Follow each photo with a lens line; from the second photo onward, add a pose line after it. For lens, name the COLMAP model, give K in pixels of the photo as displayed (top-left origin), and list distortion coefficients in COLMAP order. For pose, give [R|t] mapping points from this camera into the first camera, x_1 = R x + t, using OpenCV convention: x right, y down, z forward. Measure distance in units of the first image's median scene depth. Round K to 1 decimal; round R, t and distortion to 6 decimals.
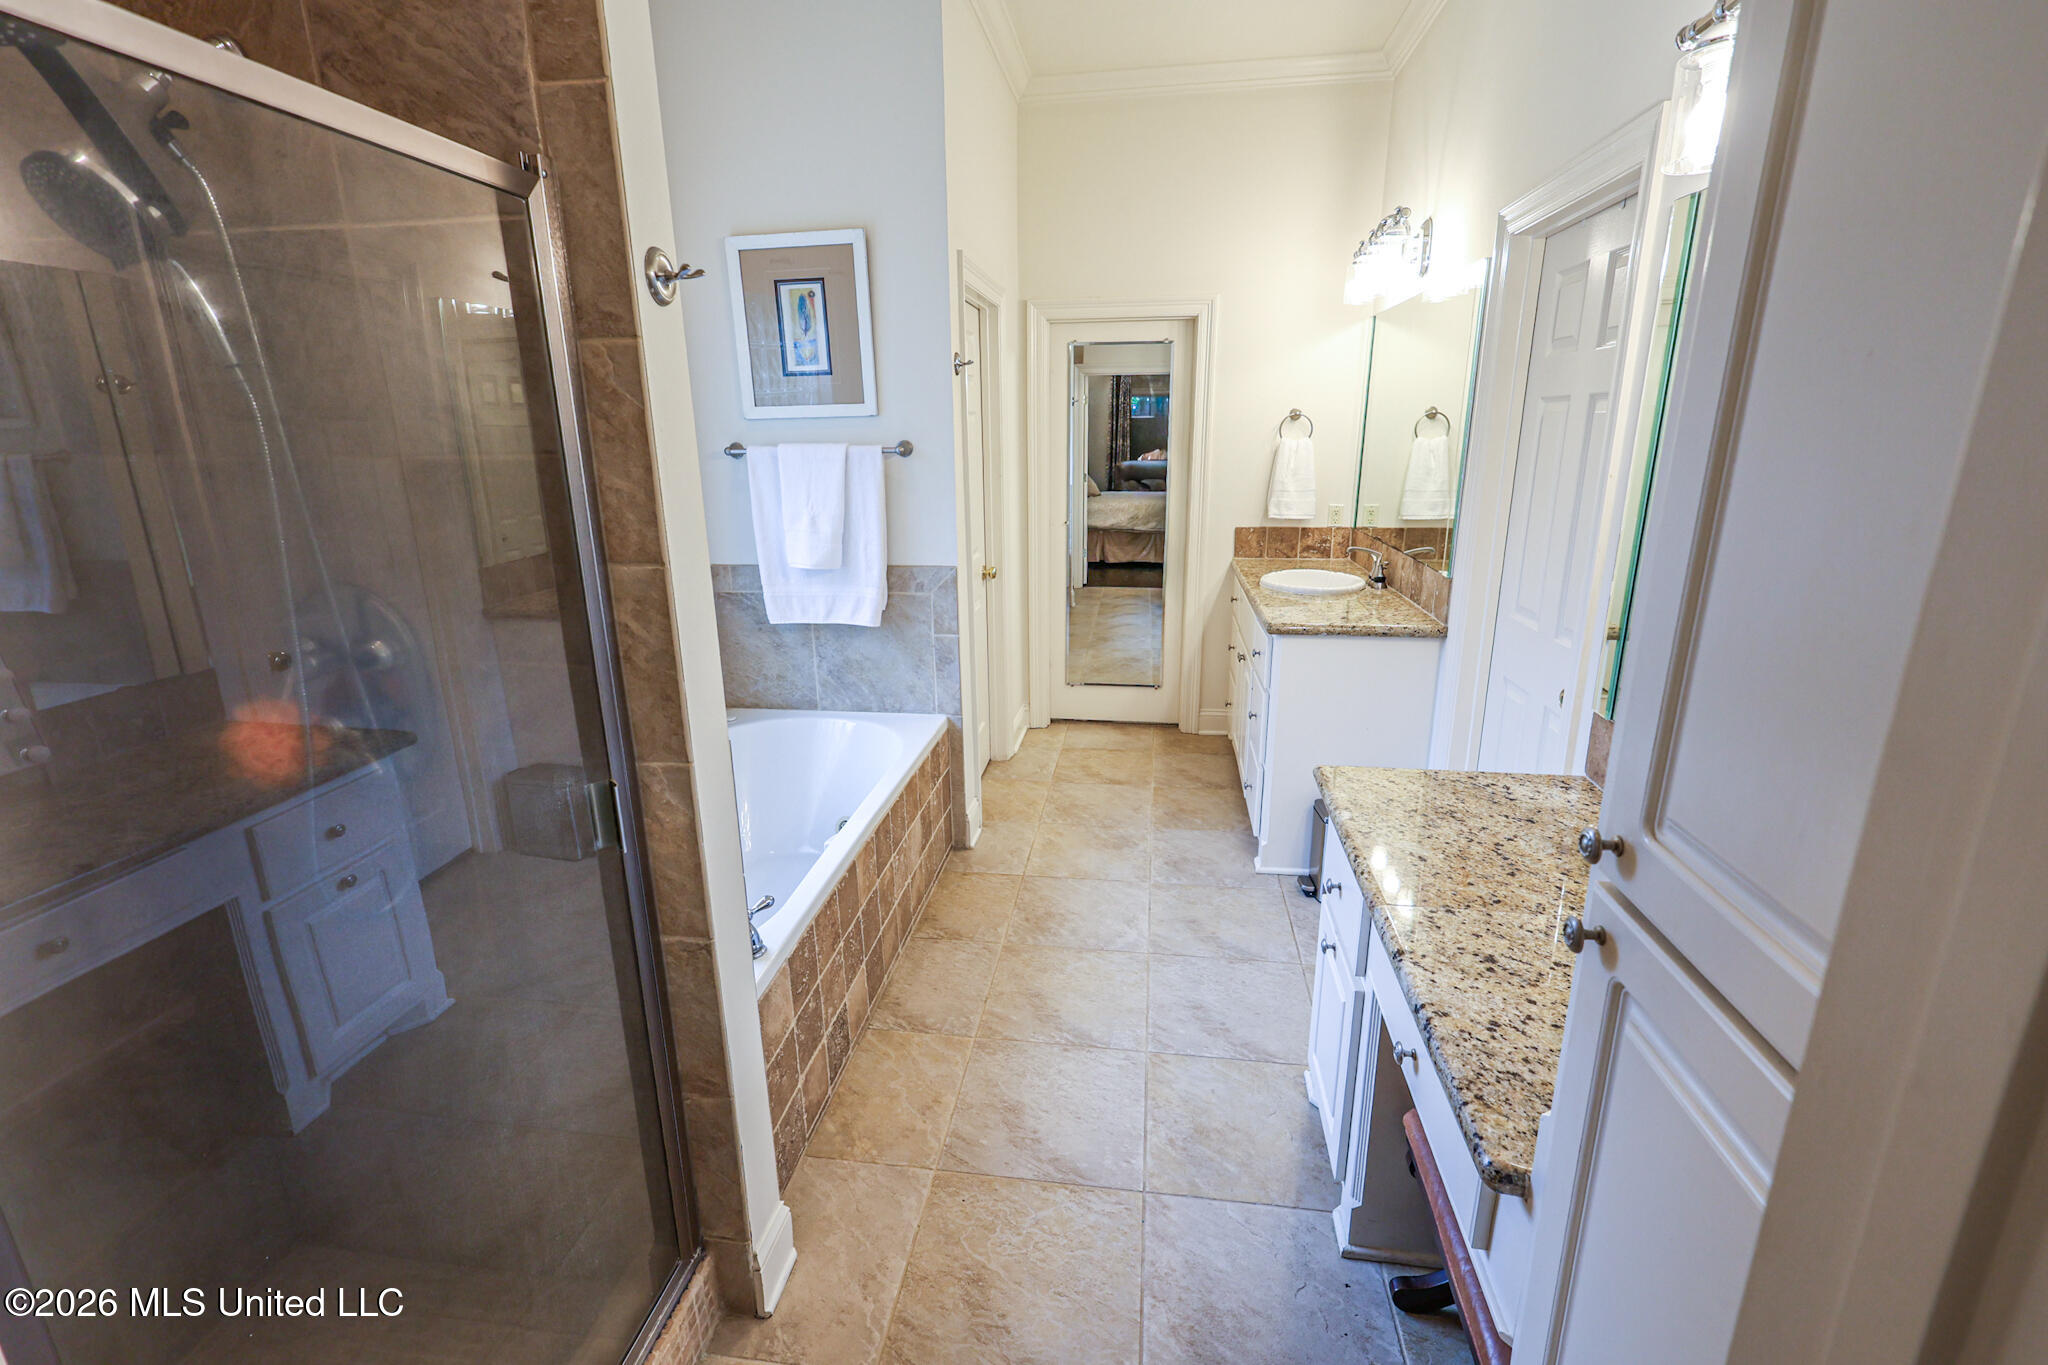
lens RADIAL K [[911.5, 0, 1026.9], [0, 911.5, 672.8], [0, 0, 1]] dist [0.009407, -0.001372]
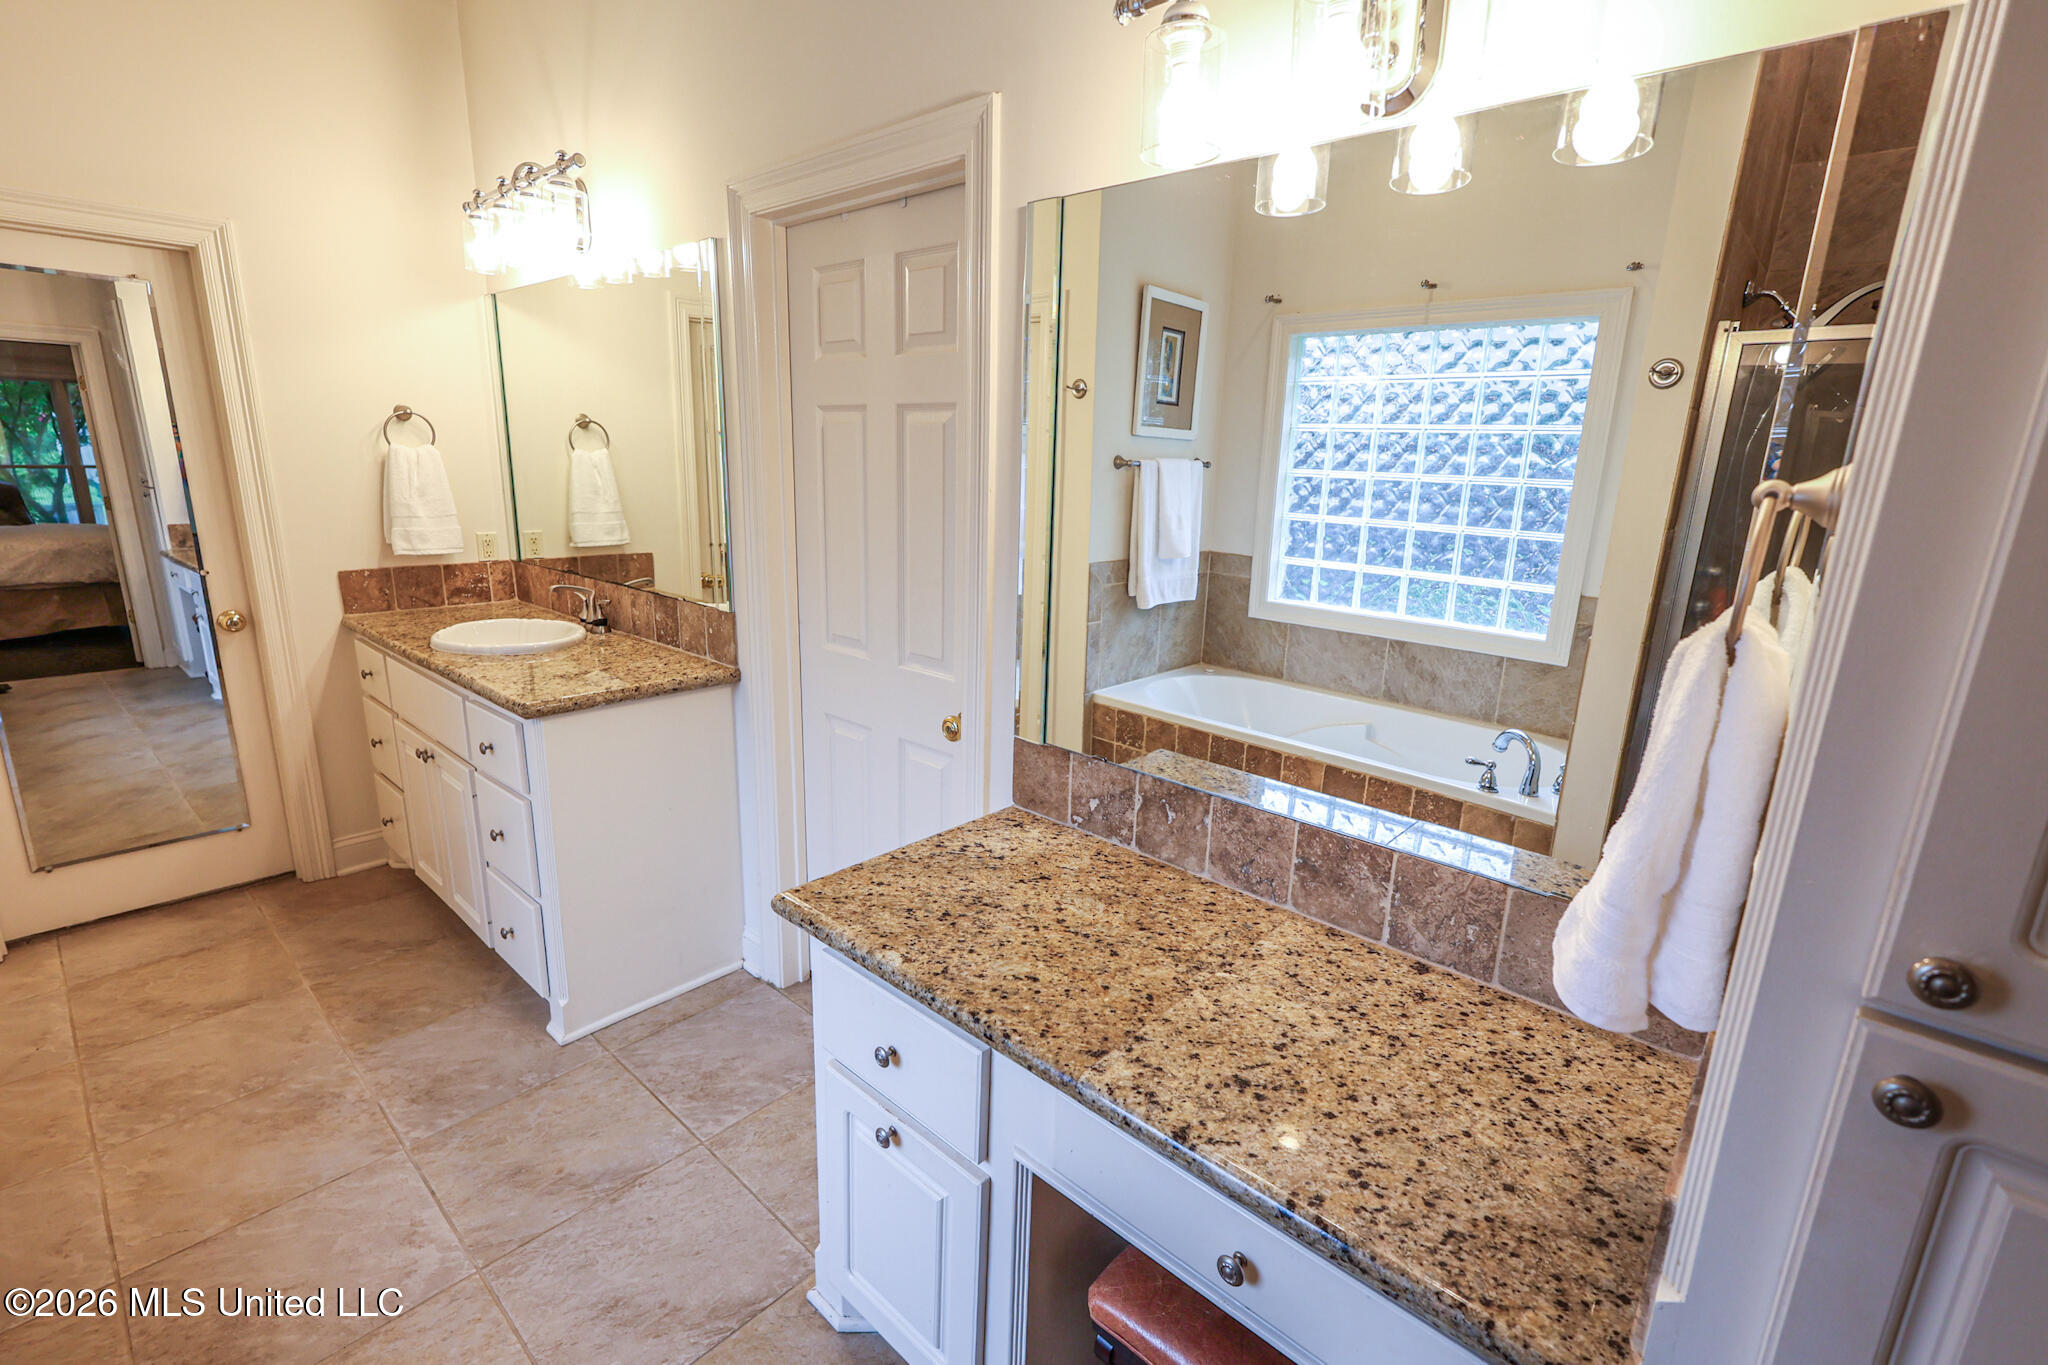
lens RADIAL K [[911.5, 0, 1010.3], [0, 911.5, 678.6], [0, 0, 1]] dist [0.009407, -0.001372]
pose [[0.562143, -0.173426, 0.808652, -0.073167], [0.185338, 0.979315, 0.081187, -0.051014], [-0.806005, 0.104235, 0.582658, 0.236993]]
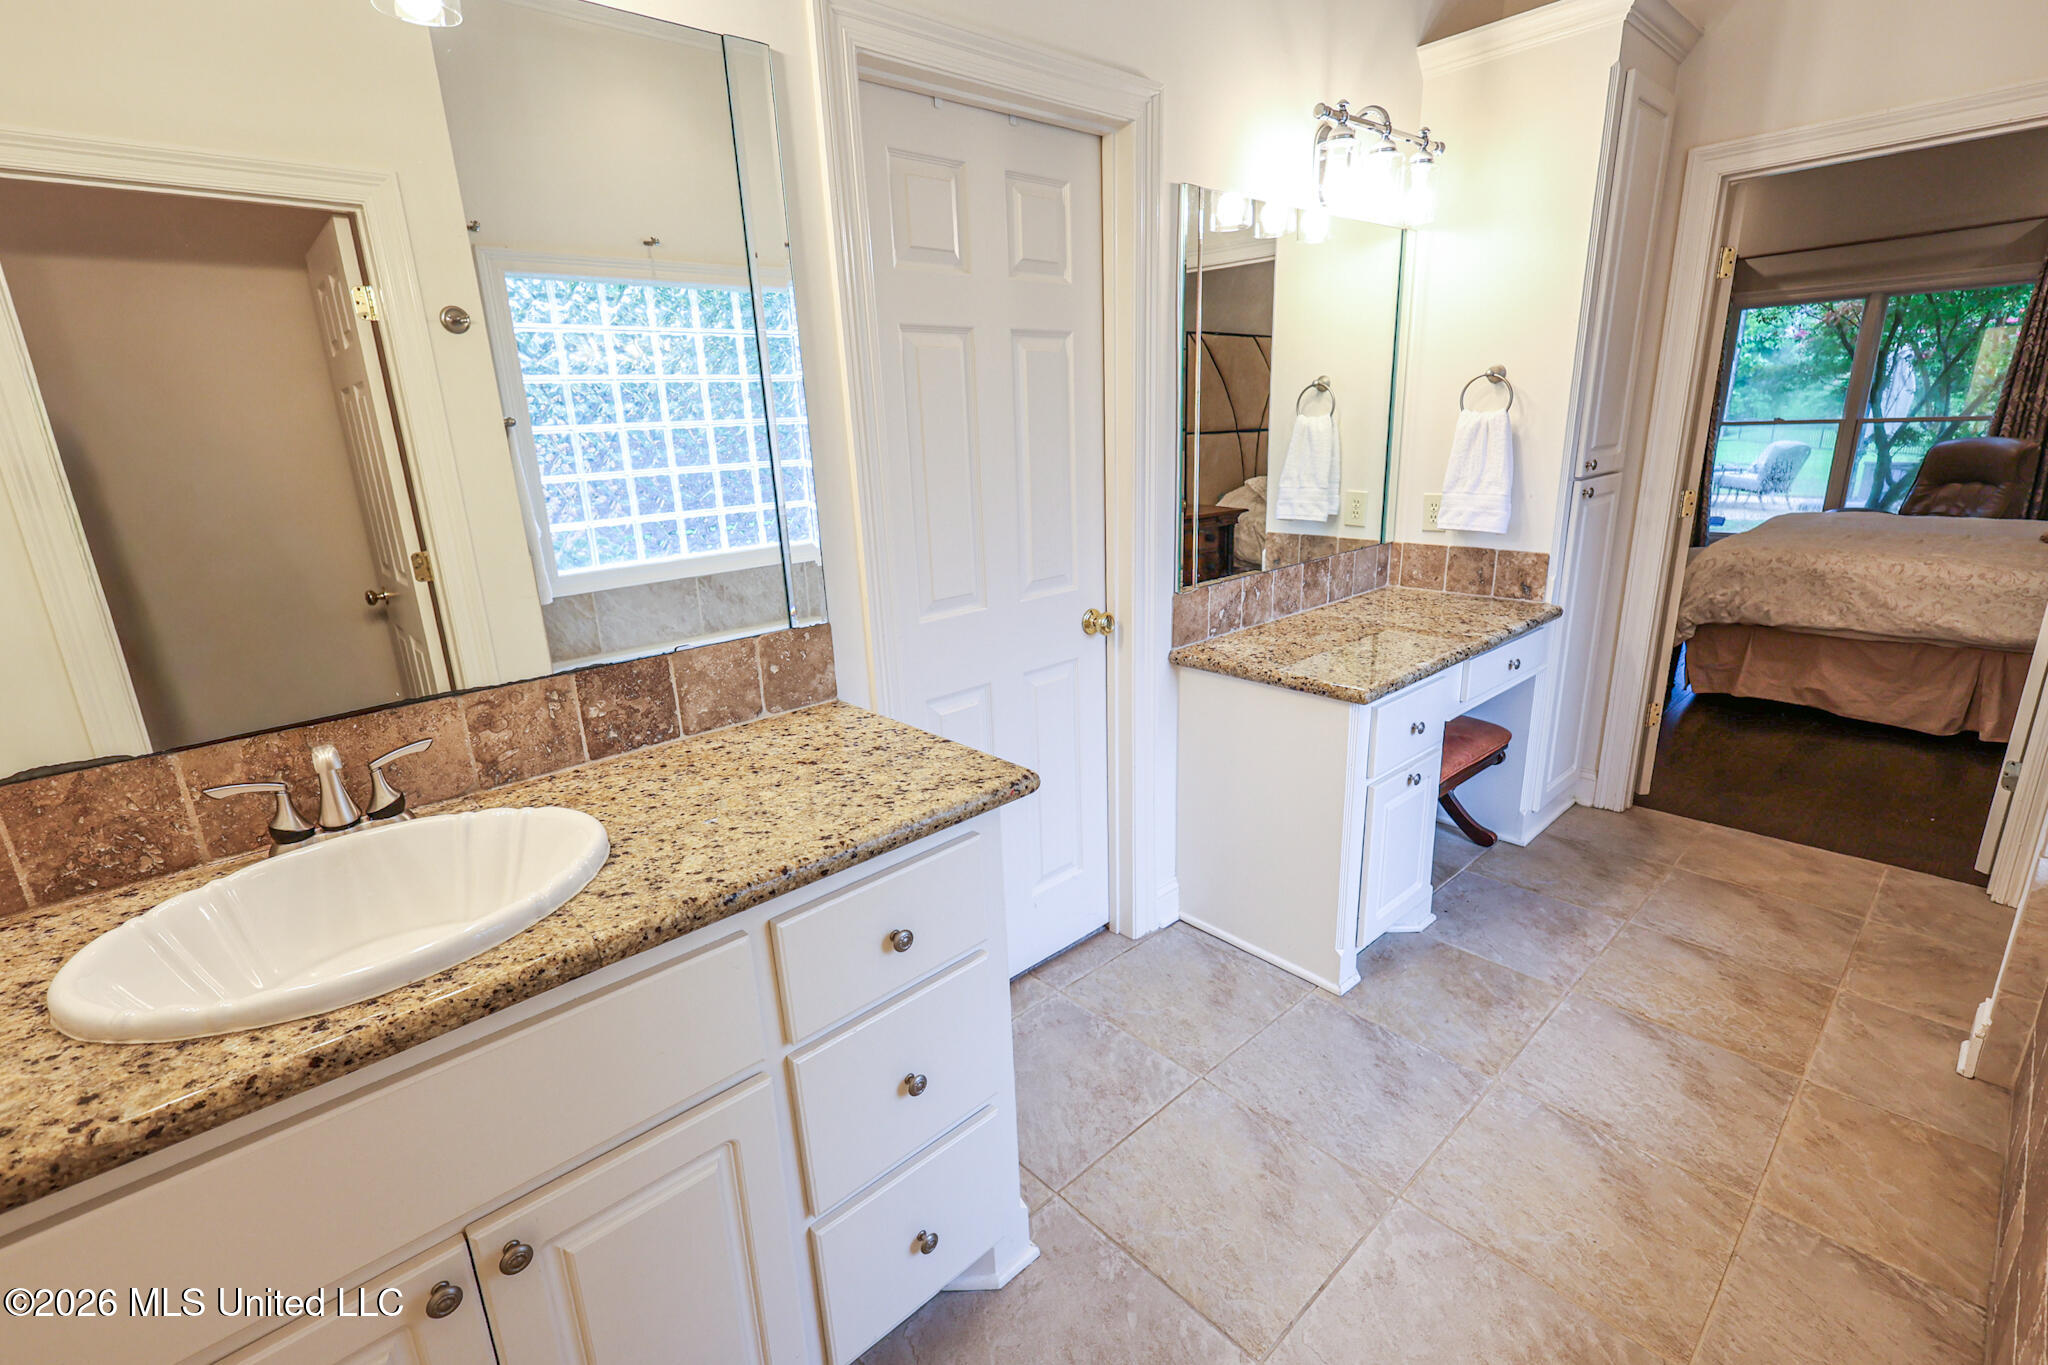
lens RADIAL K [[911.5, 0, 1029.4], [0, 911.5, 681.9], [0, 0, 1]] dist [0.009407, -0.001372]
pose [[-0.770653, -0.135645, 0.622652, -0.008769], [0.213789, 0.865425, 0.453138, -0.246203], [-0.600324, 0.482328, -0.637943, 1.047766]]
